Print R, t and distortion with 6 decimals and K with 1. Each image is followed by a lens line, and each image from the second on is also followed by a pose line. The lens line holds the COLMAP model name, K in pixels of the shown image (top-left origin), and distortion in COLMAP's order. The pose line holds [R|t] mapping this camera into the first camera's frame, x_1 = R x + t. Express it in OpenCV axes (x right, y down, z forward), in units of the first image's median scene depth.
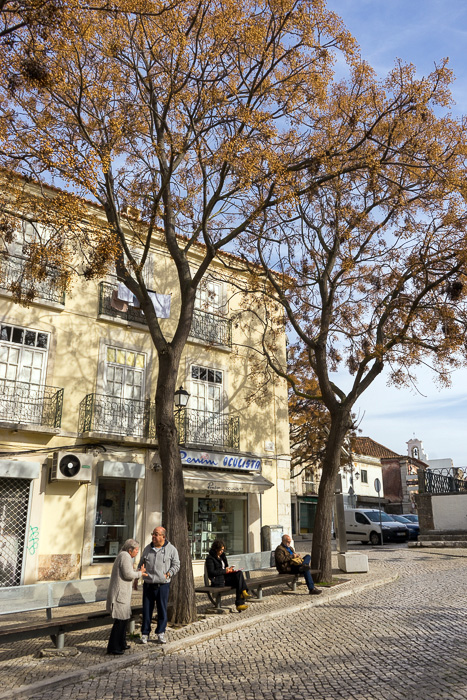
lens RADIAL K [[563.1, 0, 233.5], [0, 563.1, 350.0], [0, 0, 1]] dist [-0.009636, 0.004974]
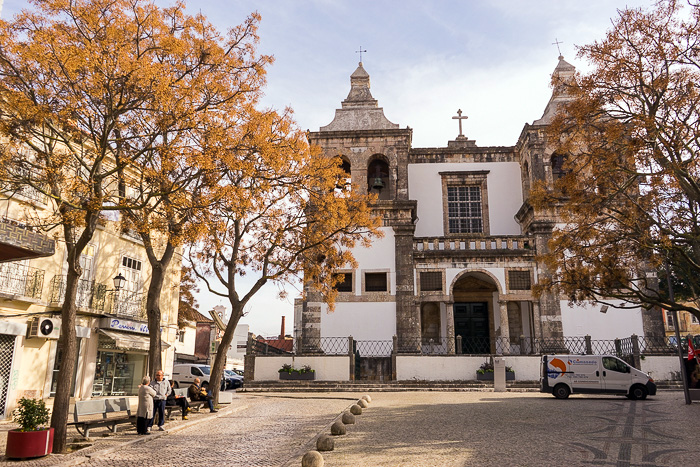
lens RADIAL K [[563.1, 0, 350.0], [0, 563.1, 233.5], [0, 0, 1]] dist [-0.009636, 0.004974]
pose [[0.841352, 0.149493, 0.519402, -0.404934], [-0.172326, 0.985030, -0.004366, -0.141957], [-0.512279, -0.085834, 0.854519, -0.536094]]
